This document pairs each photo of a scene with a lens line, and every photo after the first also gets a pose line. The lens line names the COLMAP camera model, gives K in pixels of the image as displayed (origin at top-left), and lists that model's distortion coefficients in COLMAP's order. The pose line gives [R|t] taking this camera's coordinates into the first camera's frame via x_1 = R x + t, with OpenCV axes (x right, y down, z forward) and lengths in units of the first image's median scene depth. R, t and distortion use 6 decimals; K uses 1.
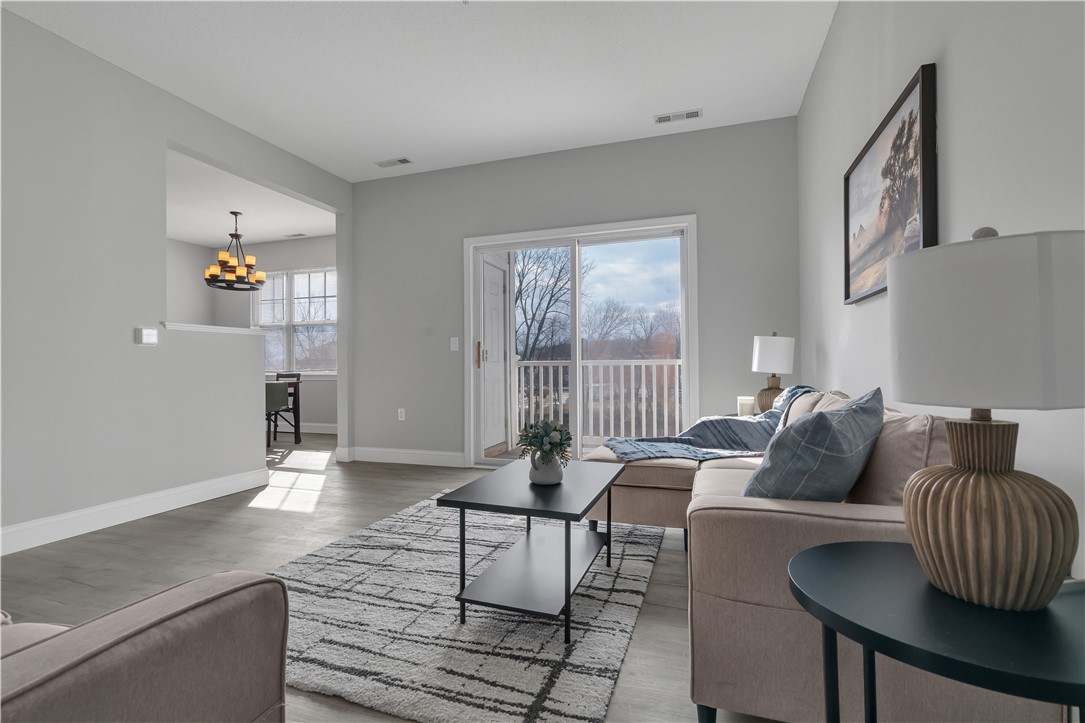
lens RADIAL K [[497.1, 0, 548.9], [0, 497.1, 359.6], [0, 0, 1]] dist [-0.003573, 0.002539]
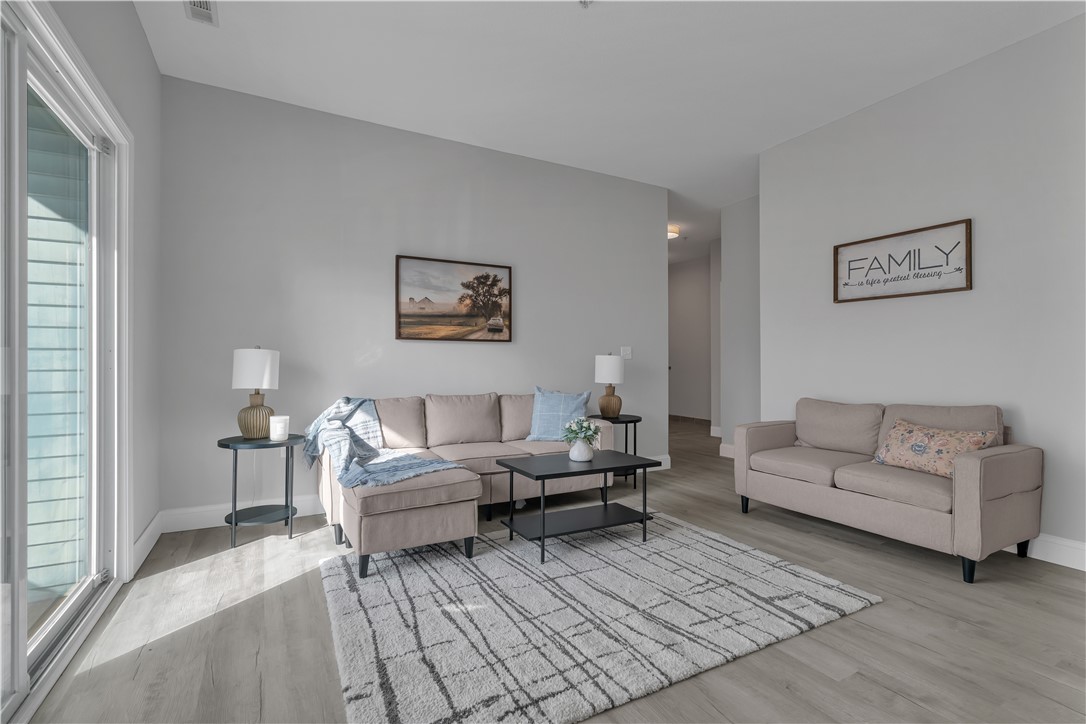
lens RADIAL K [[497.6, 0, 541.3], [0, 497.6, 356.0], [0, 0, 1]] dist [-0.003573, 0.002539]
pose [[-0.719553, 0.012040, 0.694333, -0.805880], [0.001441, 0.999873, -0.015844, -0.024910], [-0.694436, -0.010401, -0.719479, 1.832609]]
